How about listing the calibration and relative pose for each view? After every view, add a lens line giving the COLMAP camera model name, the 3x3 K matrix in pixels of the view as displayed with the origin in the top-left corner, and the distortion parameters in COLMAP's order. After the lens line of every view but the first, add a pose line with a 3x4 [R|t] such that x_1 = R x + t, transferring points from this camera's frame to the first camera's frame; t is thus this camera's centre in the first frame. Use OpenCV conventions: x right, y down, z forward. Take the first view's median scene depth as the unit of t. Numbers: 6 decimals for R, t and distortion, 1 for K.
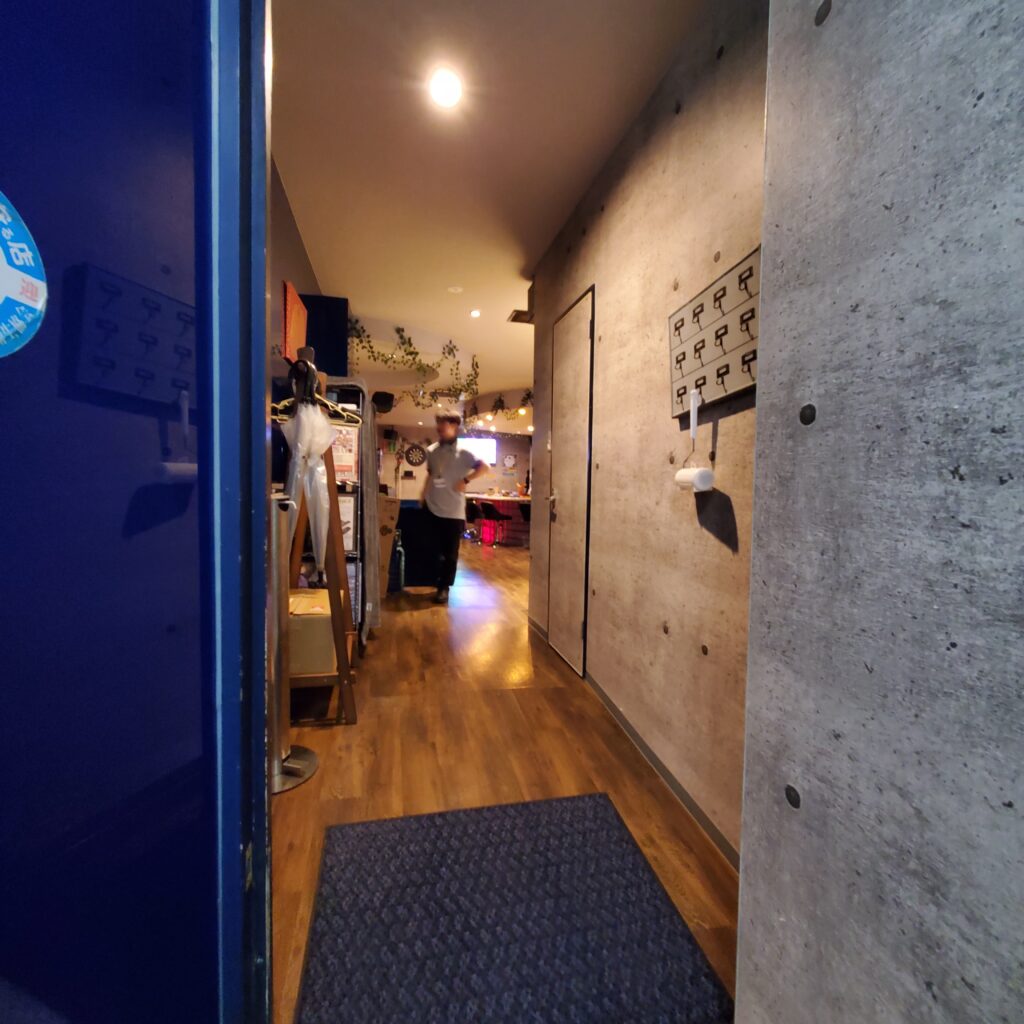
lens RADIAL K [[548.4, 0, 512.9], [0, 548.4, 513.7], [0, 0, 1]] dist [-0.003006, 0.000592]
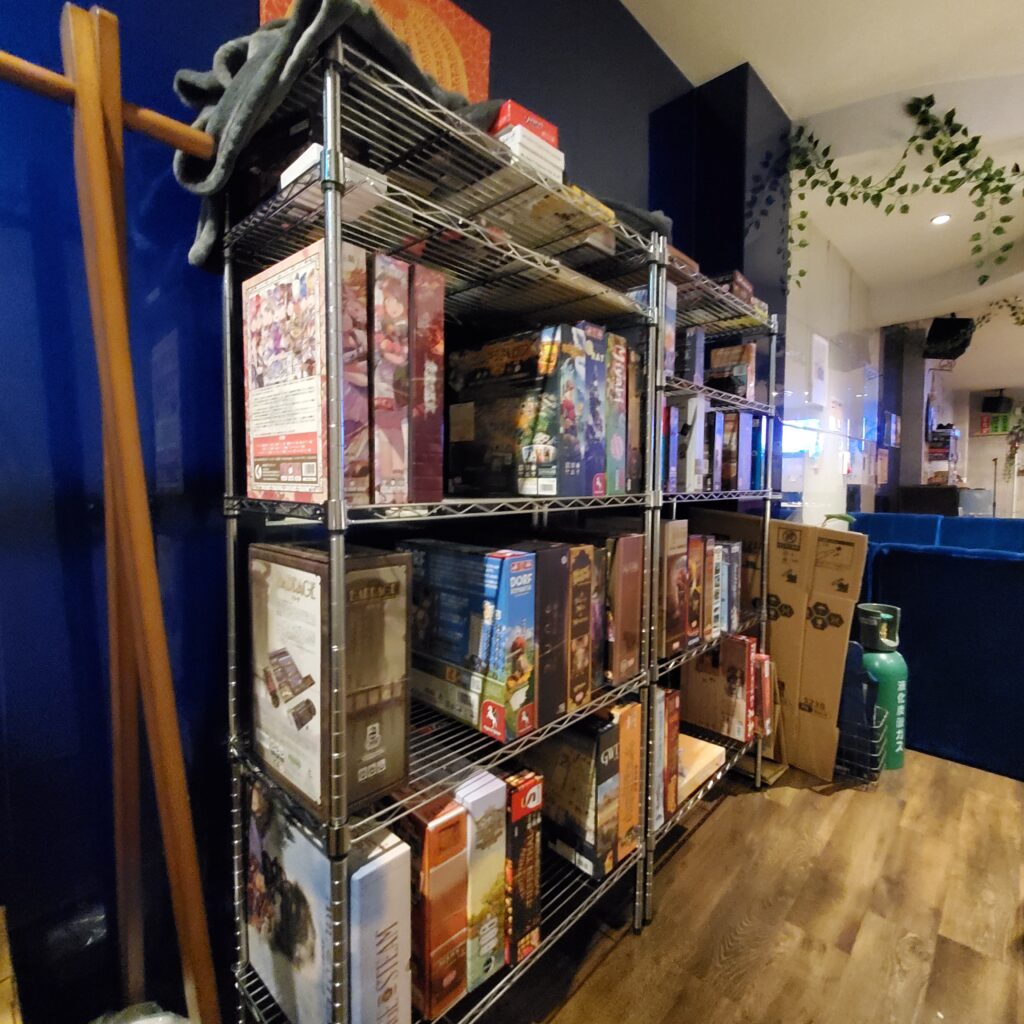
lens RADIAL K [[548.4, 0, 512.8], [0, 548.4, 509.6], [0, 0, 1]] dist [-0.003006, 0.000592]
pose [[0.562293, 0.020394, -0.826686, -0.037506], [-0.027202, 0.999611, 0.006158, -0.034423], [0.826490, 0.019025, 0.562629, 0.533320]]
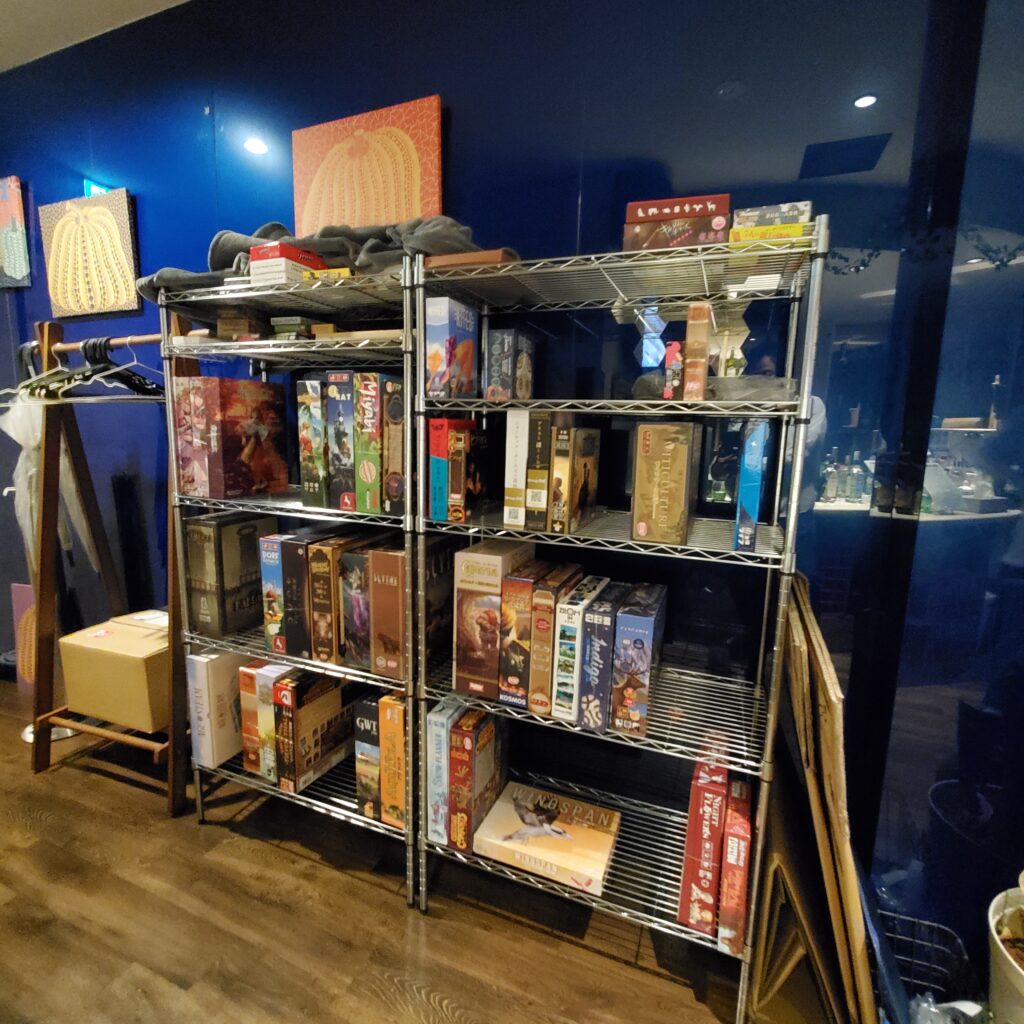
lens RADIAL K [[548.4, 0, 517.5], [0, 548.4, 509.2], [0, 0, 1]] dist [-0.003006, 0.000592]
pose [[-0.568996, 0.083380, -0.818103, -0.028066], [-0.079710, 0.984570, 0.155785, -0.088960], [0.818468, 0.153851, -0.553570, 0.902971]]
